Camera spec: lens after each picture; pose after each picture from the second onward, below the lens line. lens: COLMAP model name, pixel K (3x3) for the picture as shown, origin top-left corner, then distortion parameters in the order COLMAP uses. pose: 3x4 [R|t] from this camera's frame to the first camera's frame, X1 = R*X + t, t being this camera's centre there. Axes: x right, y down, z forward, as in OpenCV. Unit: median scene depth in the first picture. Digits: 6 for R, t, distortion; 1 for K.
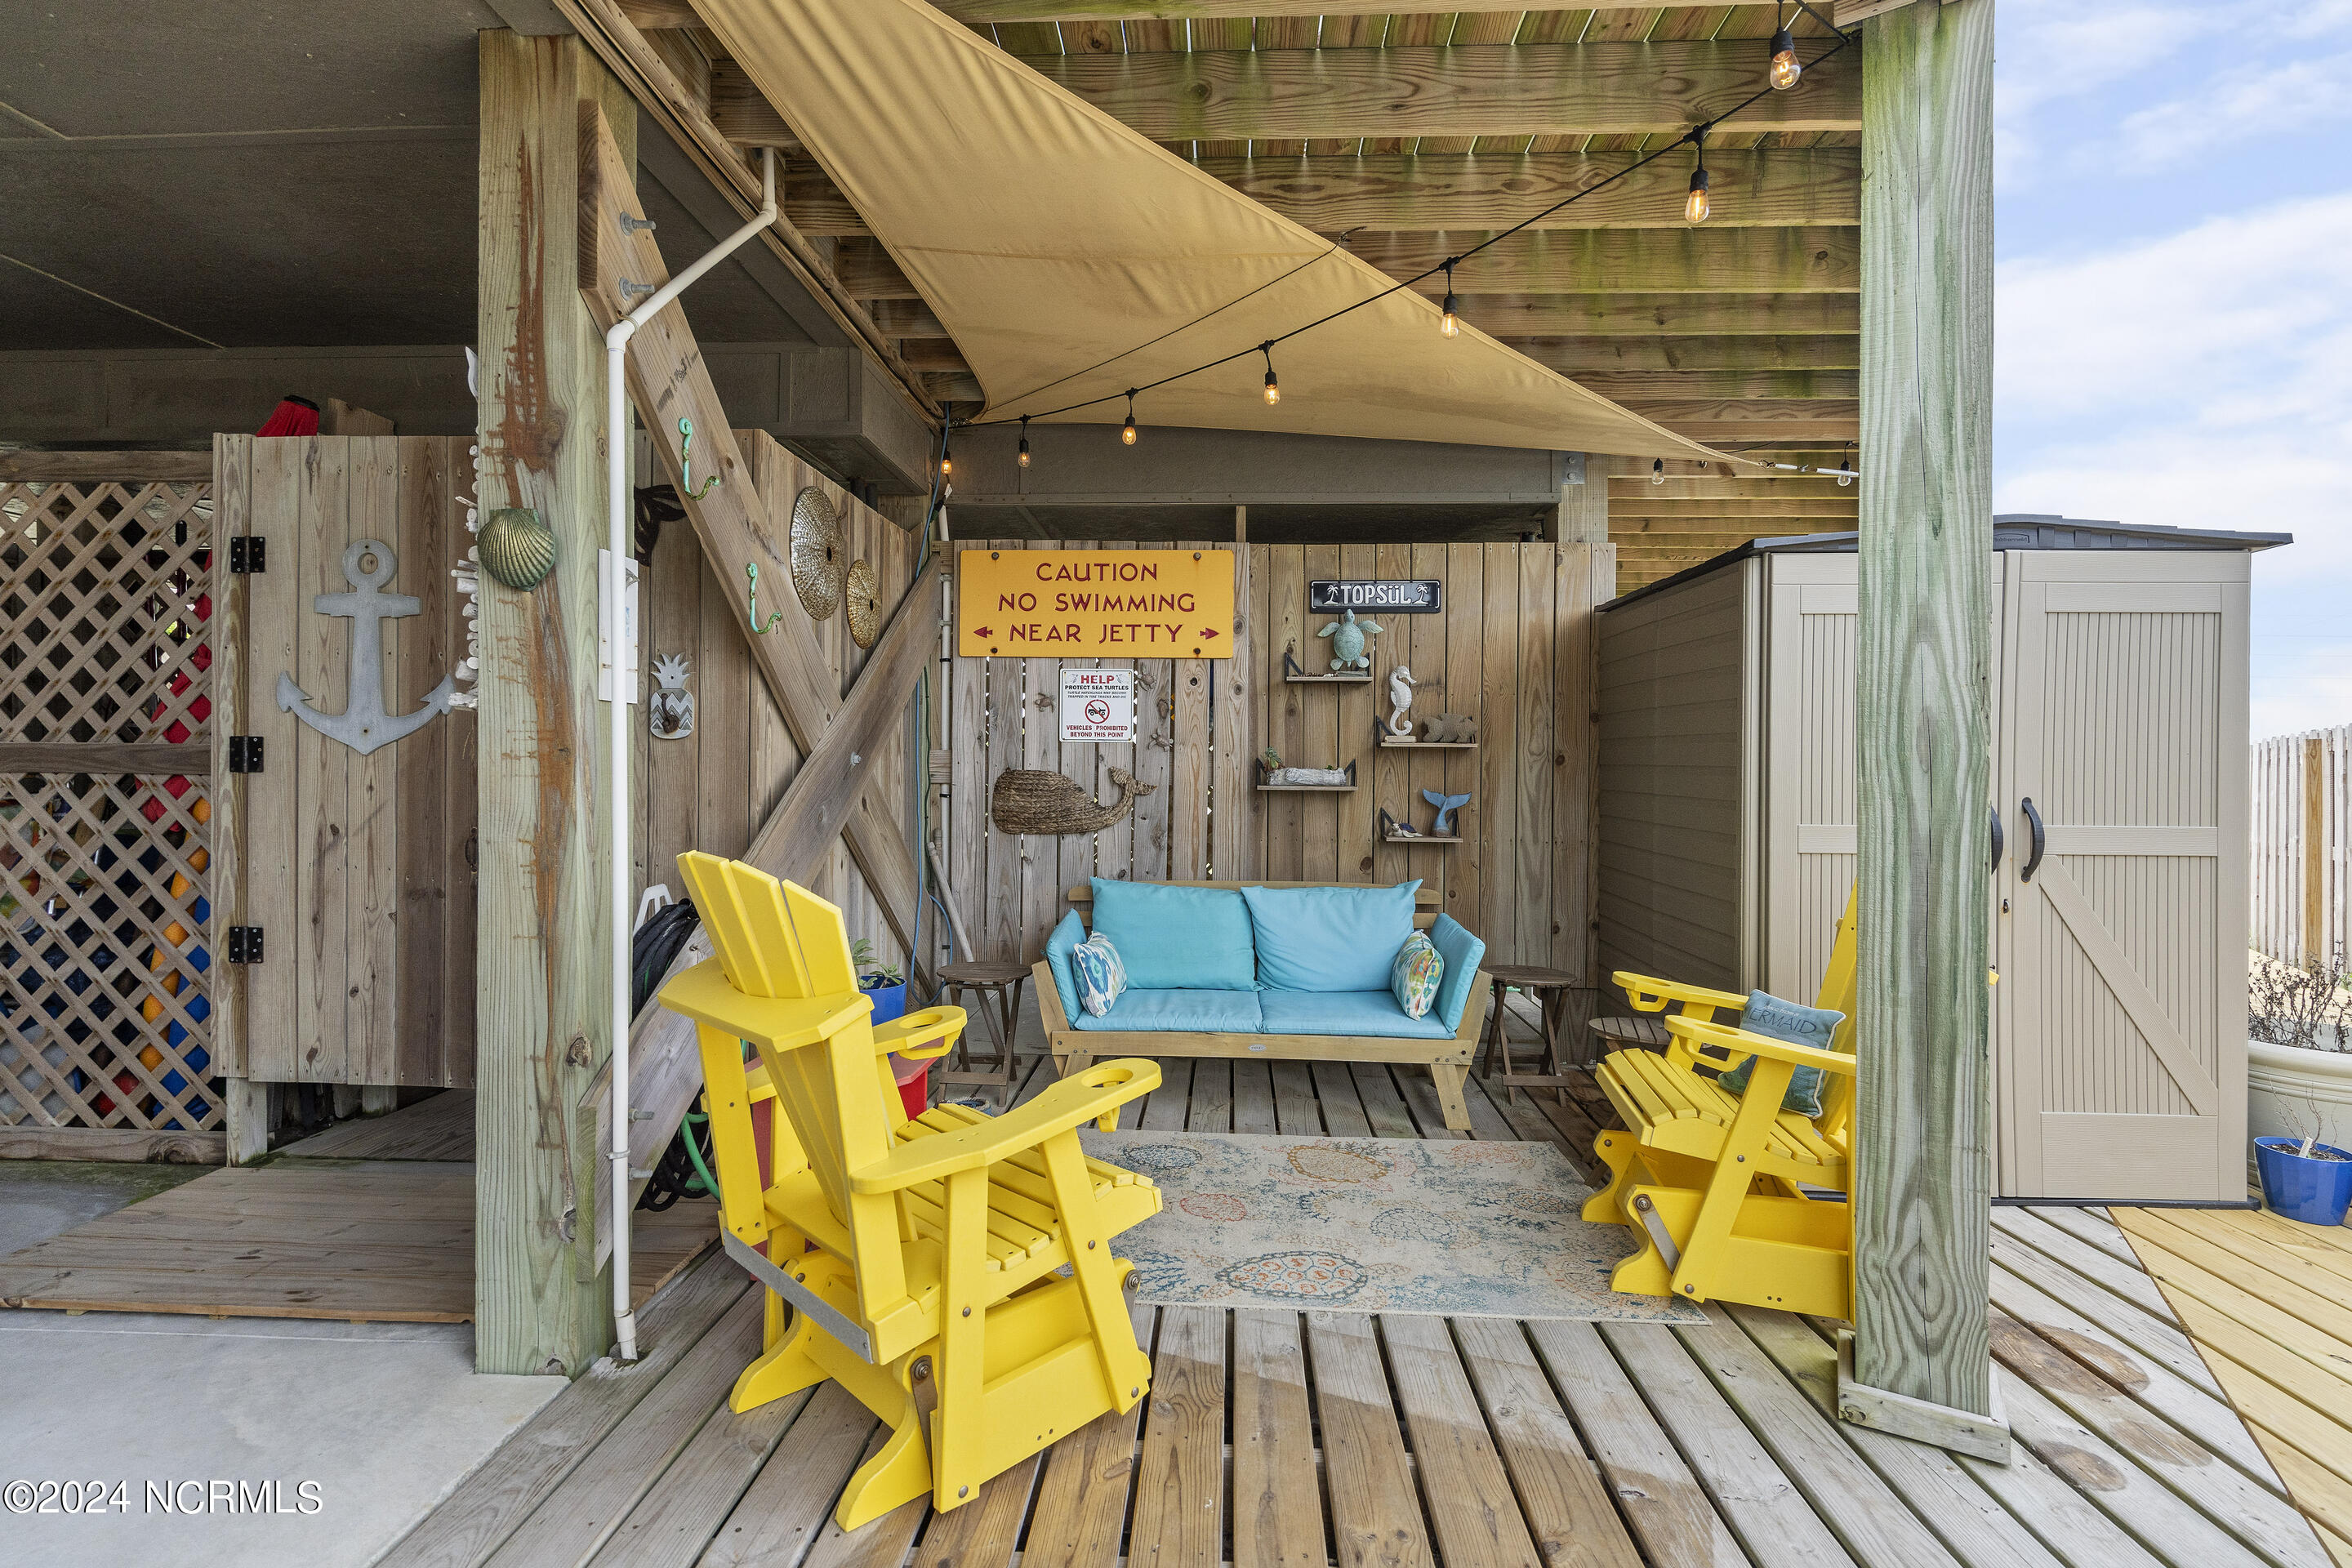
lens RADIAL K [[1109.4, 0, 1357.3], [0, 1109.4, 787.7], [0, 0, 1]] dist [-0.001497, -0.001172]
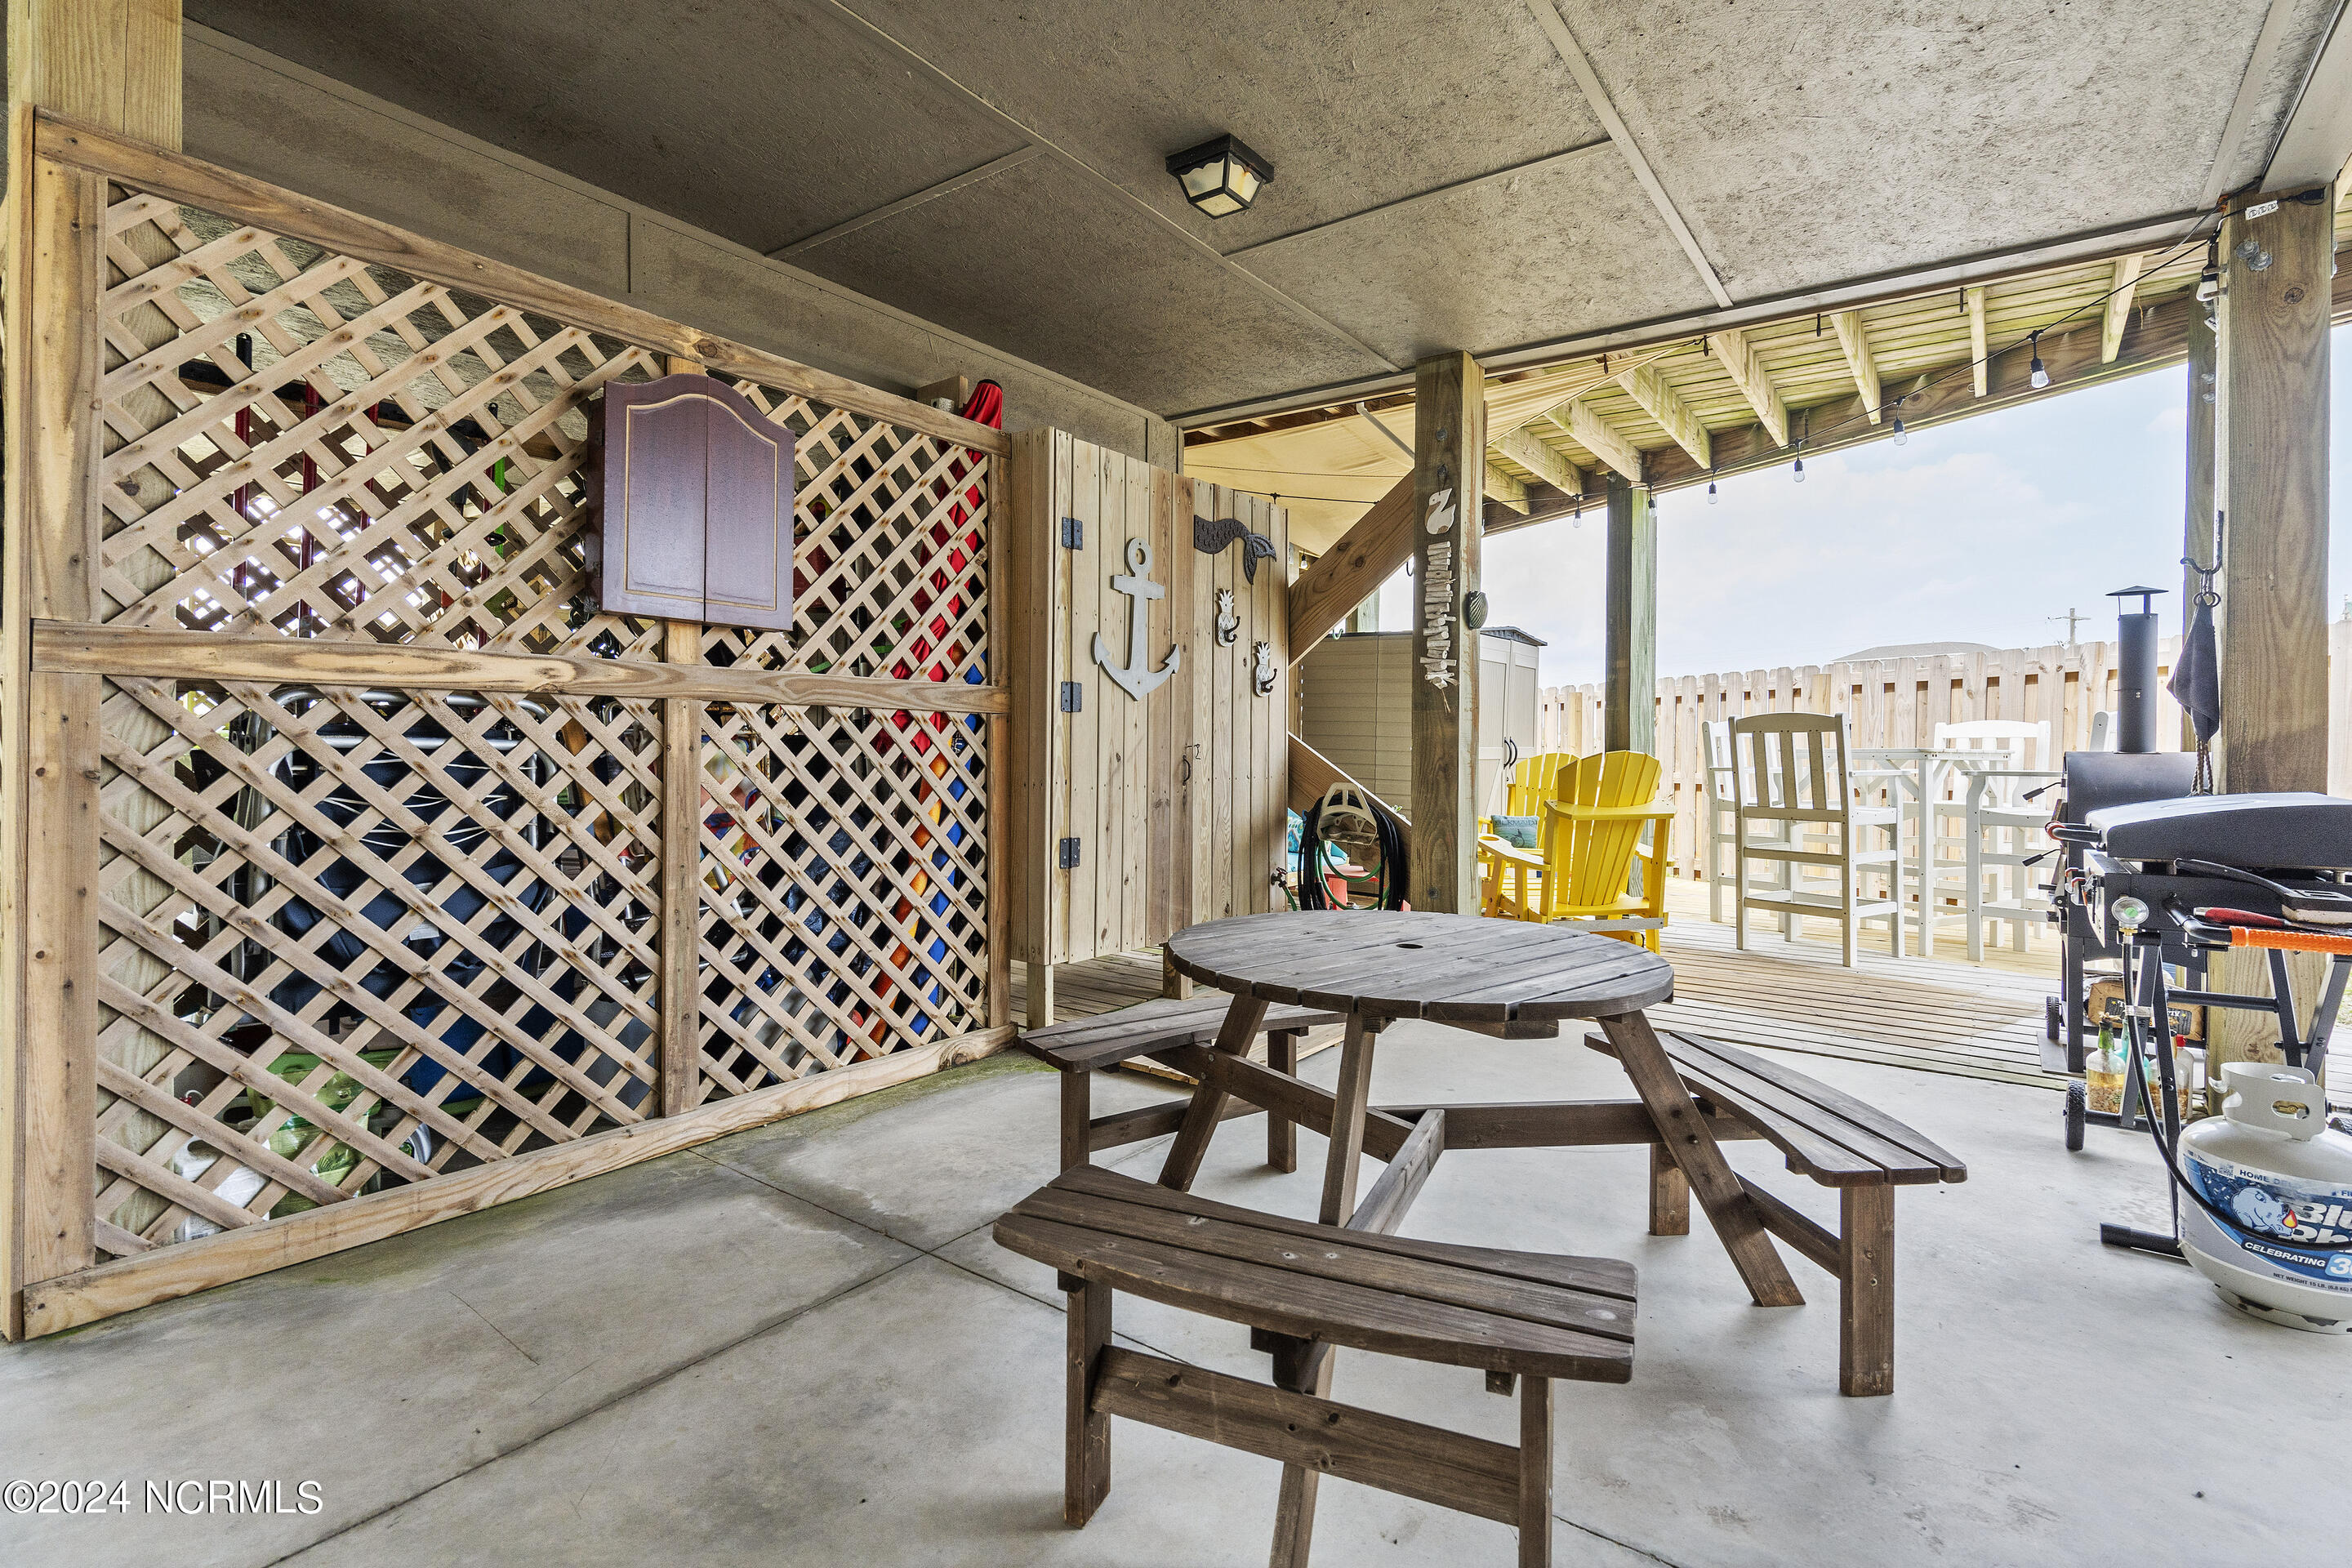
lens RADIAL K [[1077.1, 0, 1218.5], [0, 1077.1, 741.0], [0, 0, 1]] dist [-0.008889, 0.003307]
pose [[0.560306, -0.001840, 0.828284, -1.603258], [-0.000471, 0.999997, 0.002539, 0.013110], [-0.828286, -0.001813, 0.560303, 0.165418]]
